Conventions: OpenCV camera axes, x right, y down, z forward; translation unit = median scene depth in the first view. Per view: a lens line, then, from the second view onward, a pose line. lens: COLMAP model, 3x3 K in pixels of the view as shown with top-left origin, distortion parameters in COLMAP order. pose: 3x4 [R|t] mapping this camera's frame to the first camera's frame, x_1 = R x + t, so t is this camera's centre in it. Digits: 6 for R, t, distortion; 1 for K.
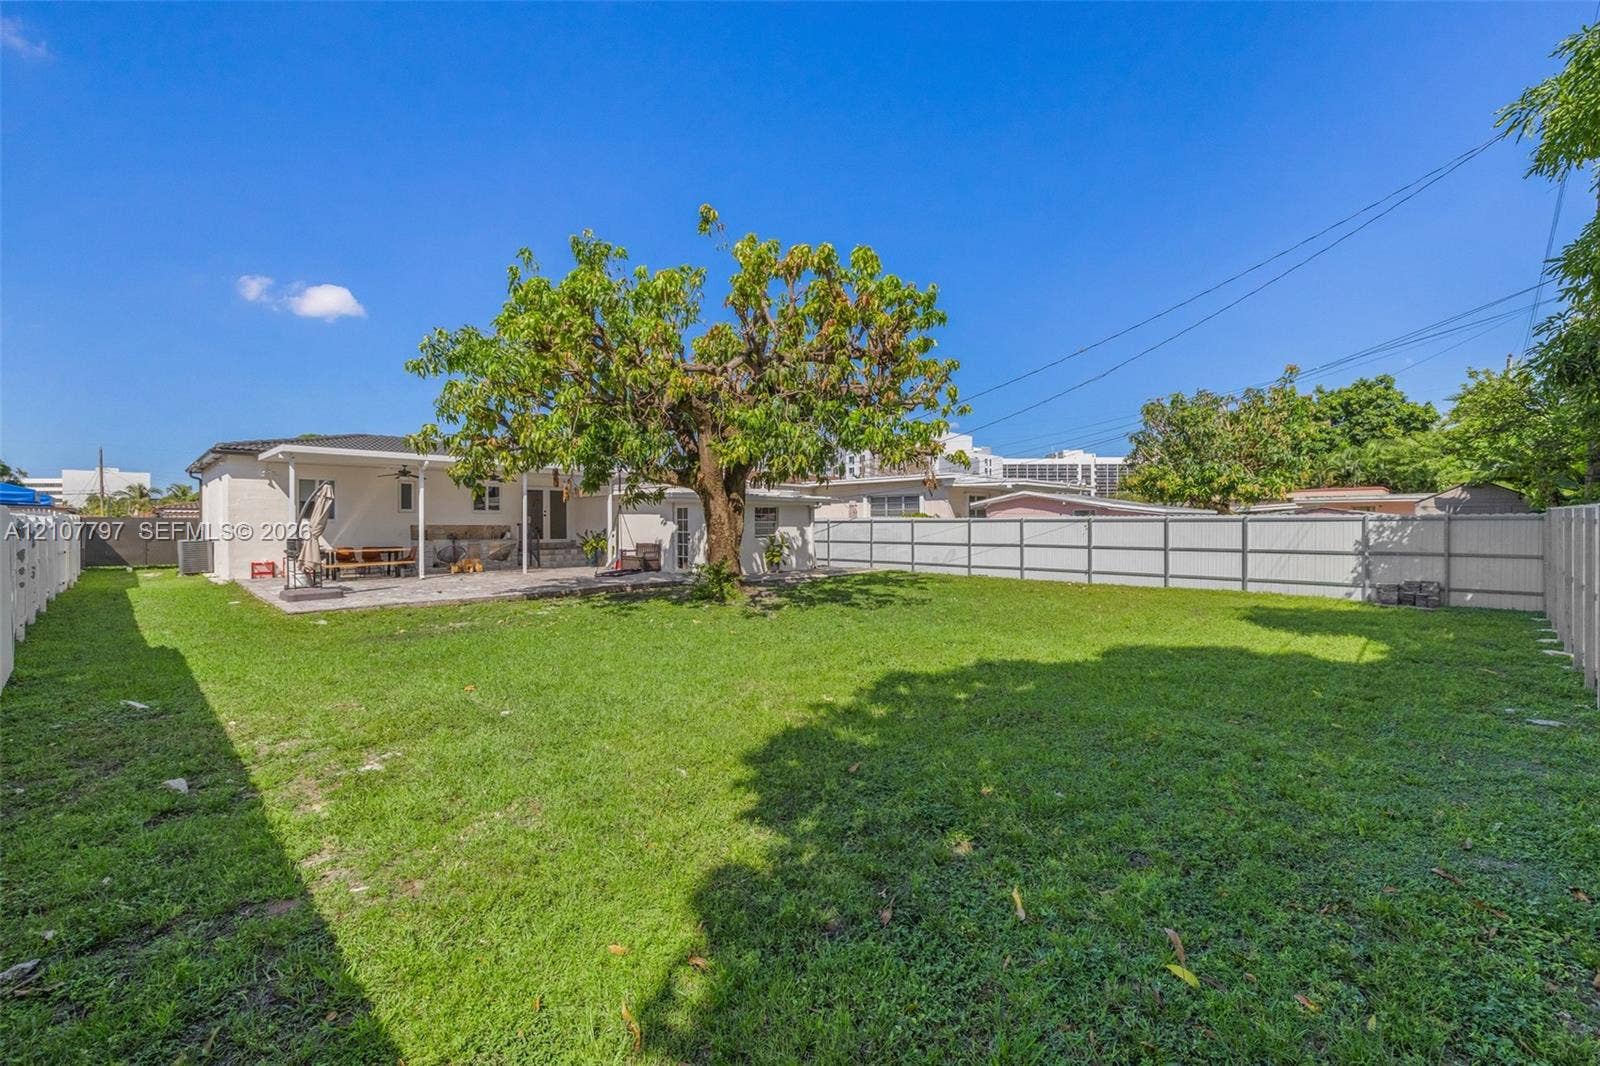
lens RADIAL K [[669.9, 0, 782.5], [0, 669.9, 525.3], [0, 0, 1]] dist [-0.000747, 0.000714]
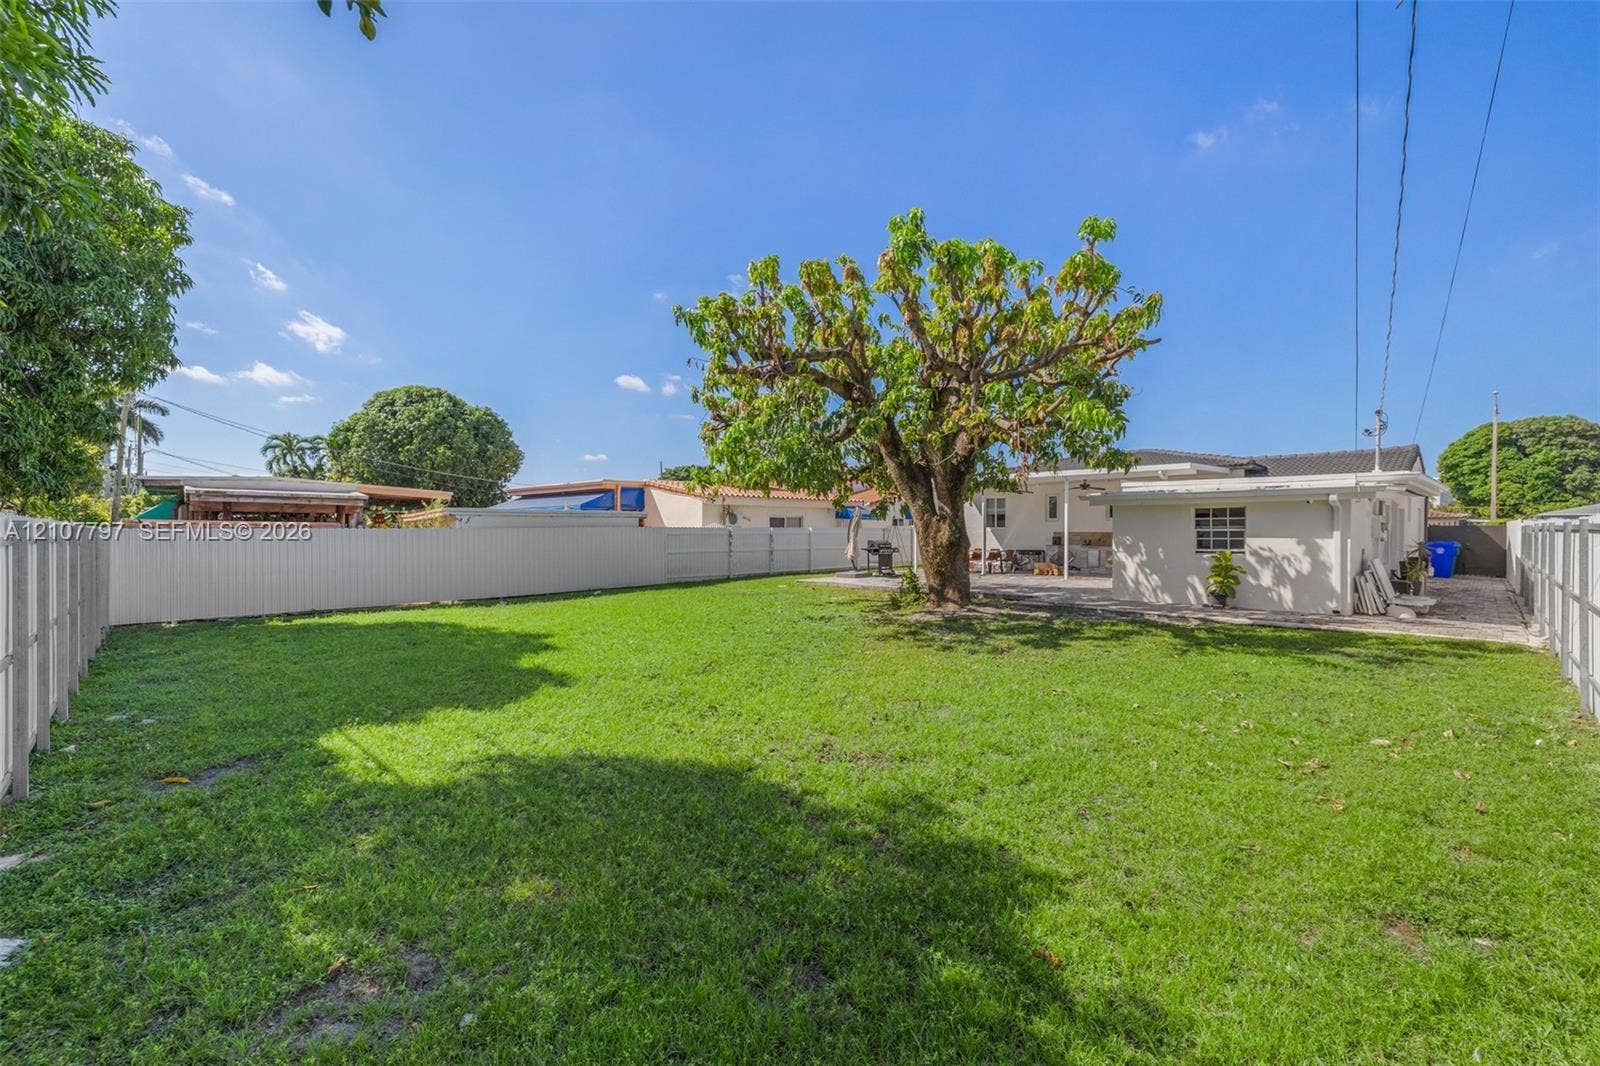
lens RADIAL K [[669.9, 0, 792.1], [0, 669.9, 532.7], [0, 0, 1]] dist [-0.000747, 0.000714]
pose [[-0.006746, 0.006386, -0.999957, 0.619439], [-0.002896, 0.999975, 0.006405, -0.005350], [0.999973, 0.002939, -0.006728, 0.586273]]
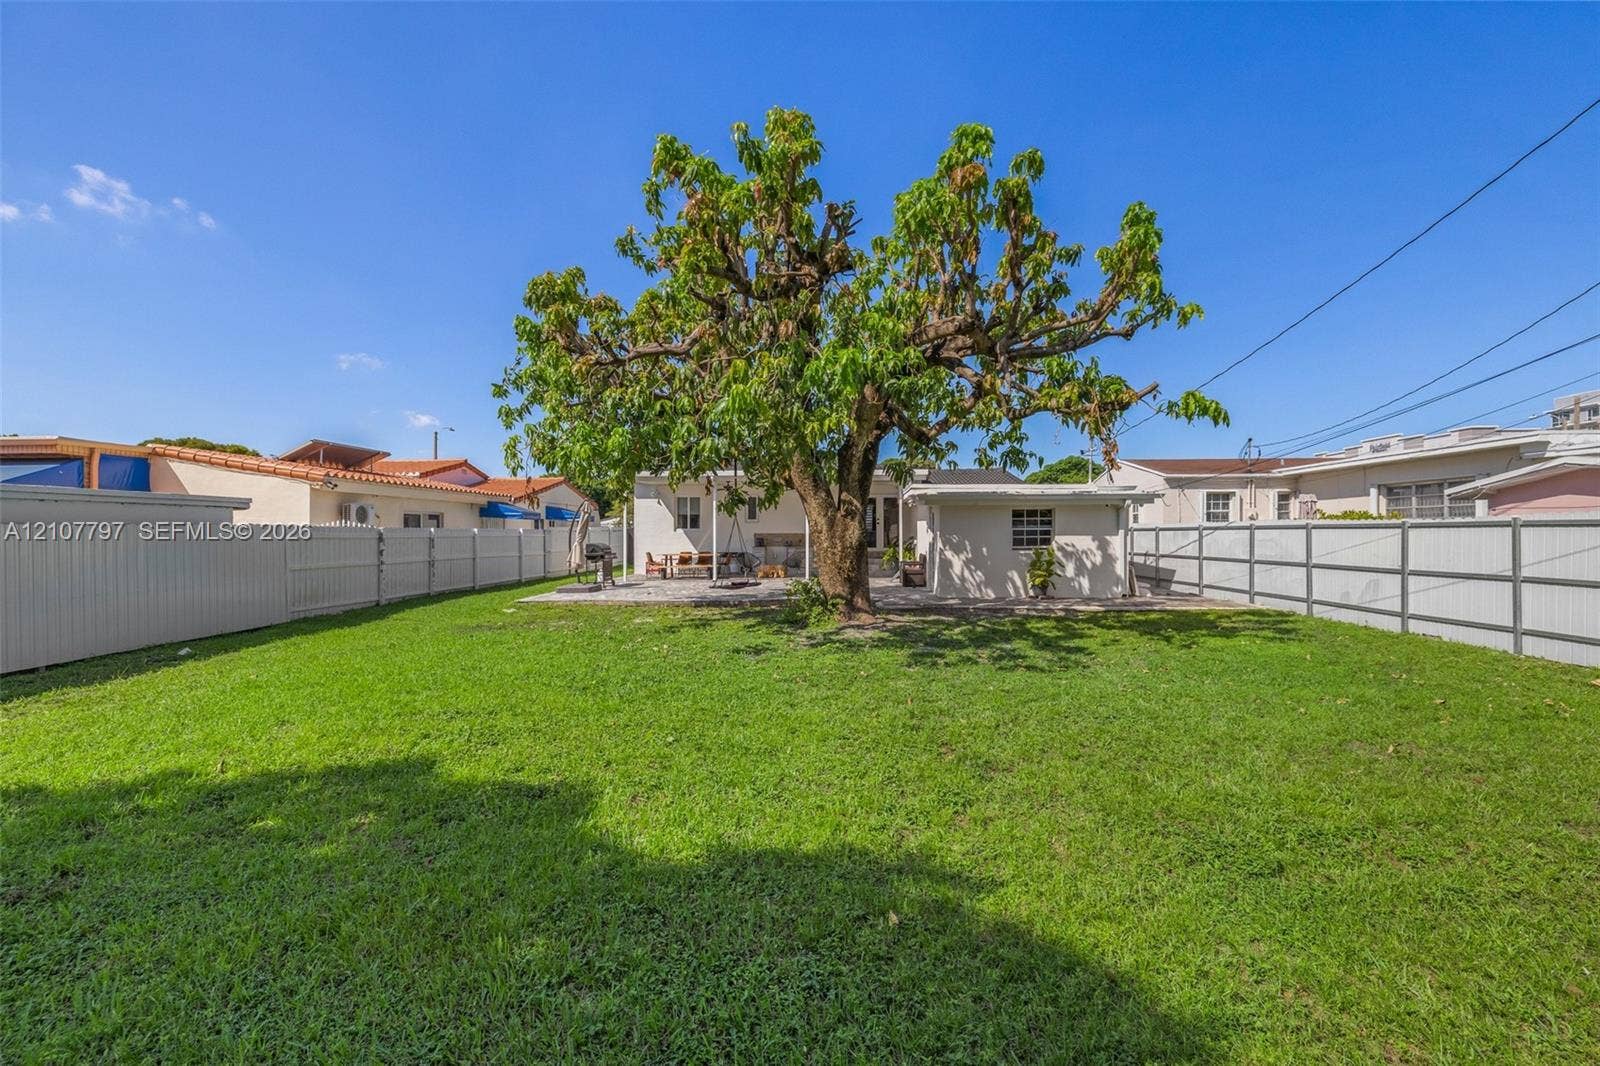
lens RADIAL K [[669.9, 0, 800.8], [0, 669.9, 534.9], [0, 0, 1]] dist [-0.000747, 0.000714]
pose [[0.668756, 0.001681, -0.743480, 0.344446], [-0.001439, 0.999998, 0.000967, 0.001246], [0.743480, 0.000423, 0.668758, 0.324268]]
